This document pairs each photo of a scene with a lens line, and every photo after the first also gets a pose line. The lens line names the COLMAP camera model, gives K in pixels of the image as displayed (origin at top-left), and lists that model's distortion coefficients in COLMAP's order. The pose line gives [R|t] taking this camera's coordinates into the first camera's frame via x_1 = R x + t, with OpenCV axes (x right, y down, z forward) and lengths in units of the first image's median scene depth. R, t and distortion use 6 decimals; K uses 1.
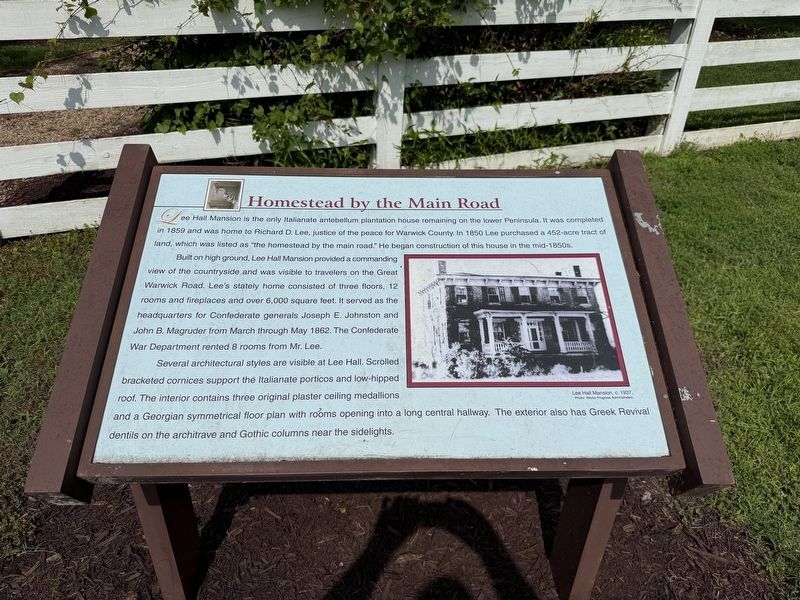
lens RADIAL K [[558.4, 0, 405.8], [0, 558.4, 299.2], [0, 0, 1]] dist [0.014475, -0.022232]
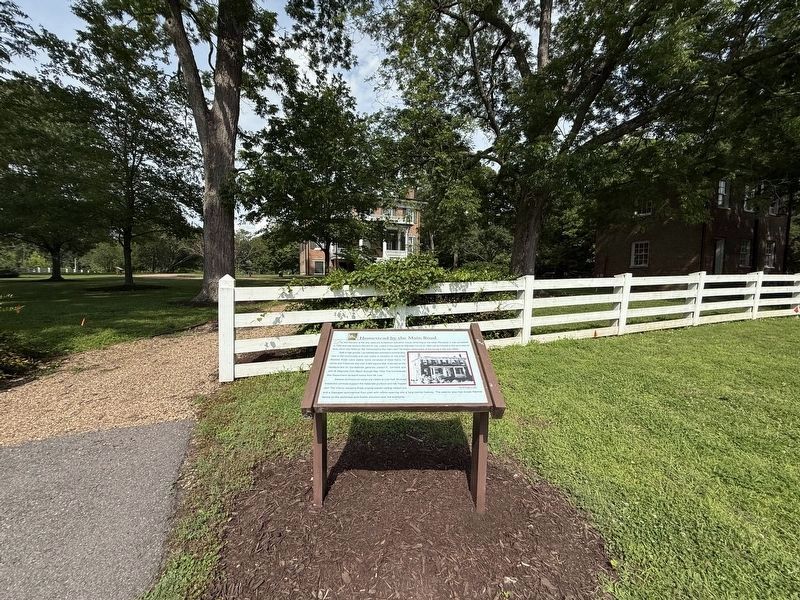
lens RADIAL K [[321.0, 0, 397.2], [0, 321.0, 301.2], [0, 0, 1]] dist [-0.000664, -0.000026]
pose [[0.999547, -0.015436, -0.025834, -0.004059], [0.002767, 0.901938, -0.431857, 0.214697], [0.029967, 0.431590, 0.901572, -0.382817]]
